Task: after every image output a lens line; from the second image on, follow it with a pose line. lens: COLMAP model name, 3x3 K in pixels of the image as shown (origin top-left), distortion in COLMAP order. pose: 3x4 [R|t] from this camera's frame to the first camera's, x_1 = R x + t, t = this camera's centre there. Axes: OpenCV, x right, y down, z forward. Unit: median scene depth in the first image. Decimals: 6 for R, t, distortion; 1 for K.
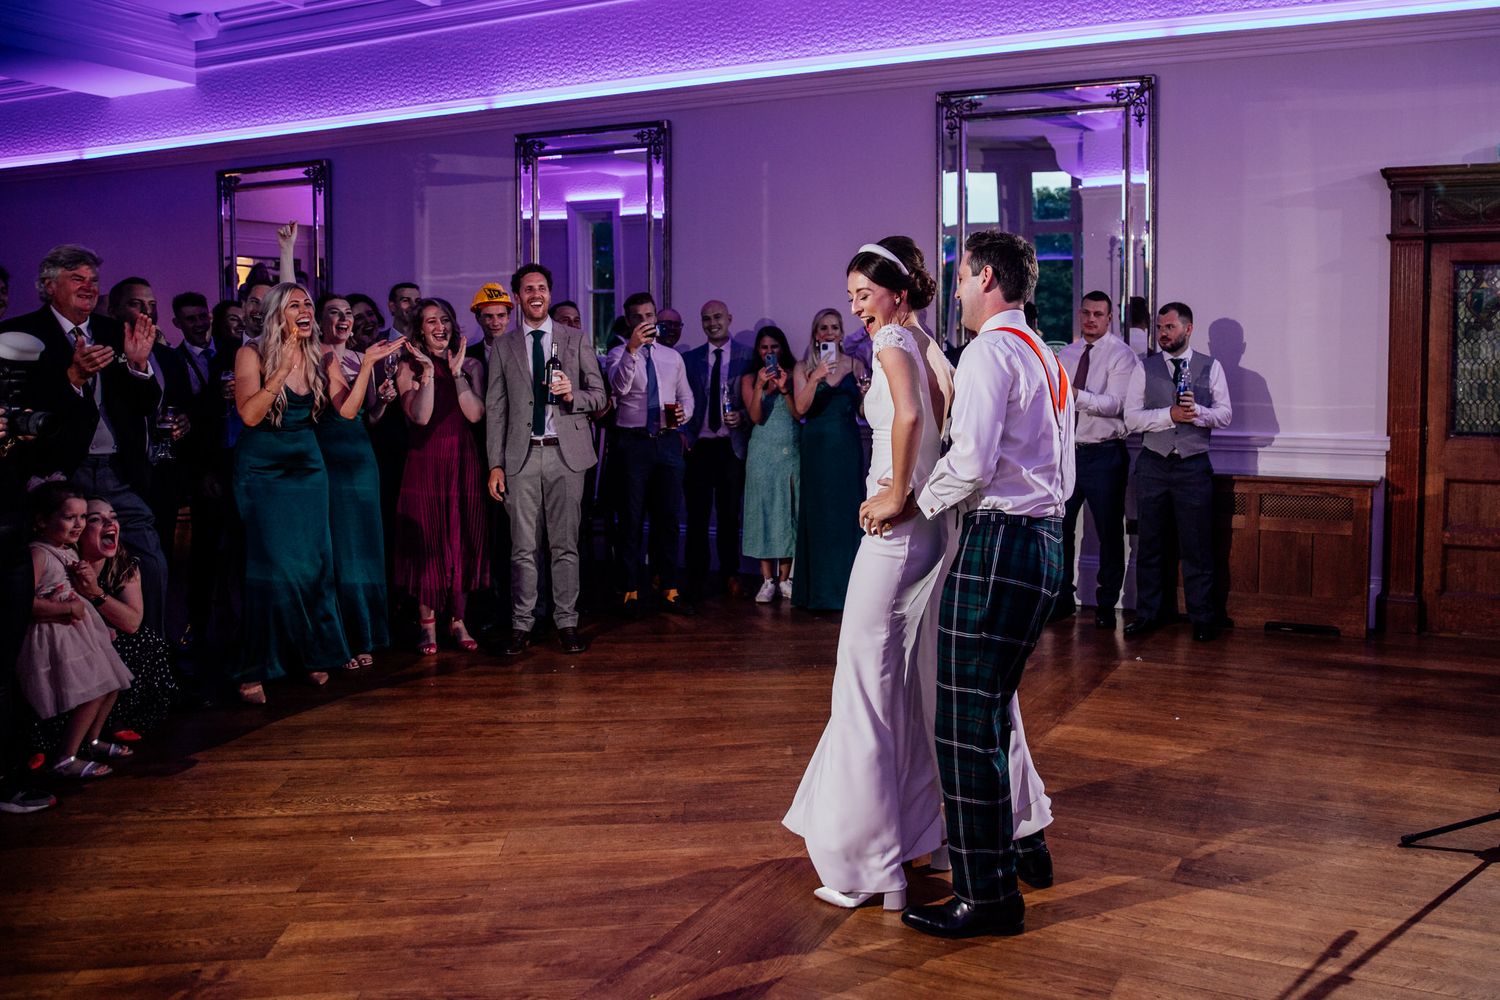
lens RADIAL K [[1117.0, 0, 751.3], [0, 1117.0, 413.5], [0, 0, 1]] dist [-0.125891, 0.058063]
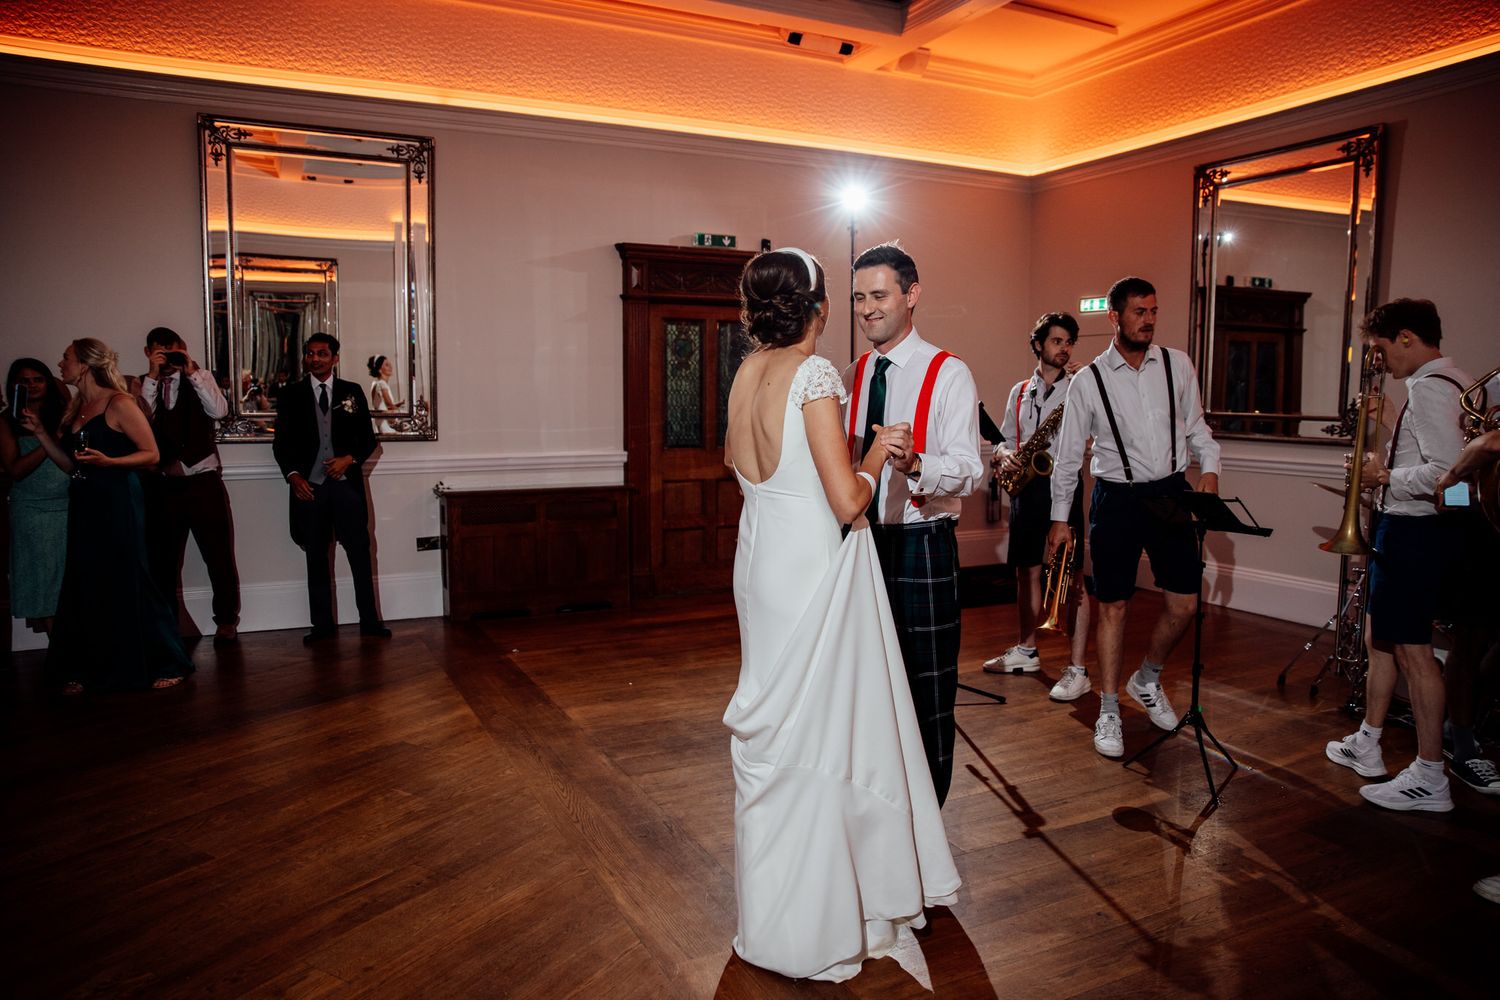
lens RADIAL K [[1004.7, 0, 748.8], [0, 1004.7, 480.0], [0, 0, 1]] dist [-0.111266, 0.097244]
pose [[0.626275, -0.067651, 0.776662, -0.264670], [0.037690, 0.997690, 0.056512, -0.006609], [-0.778691, -0.006120, 0.627378, 0.126900]]
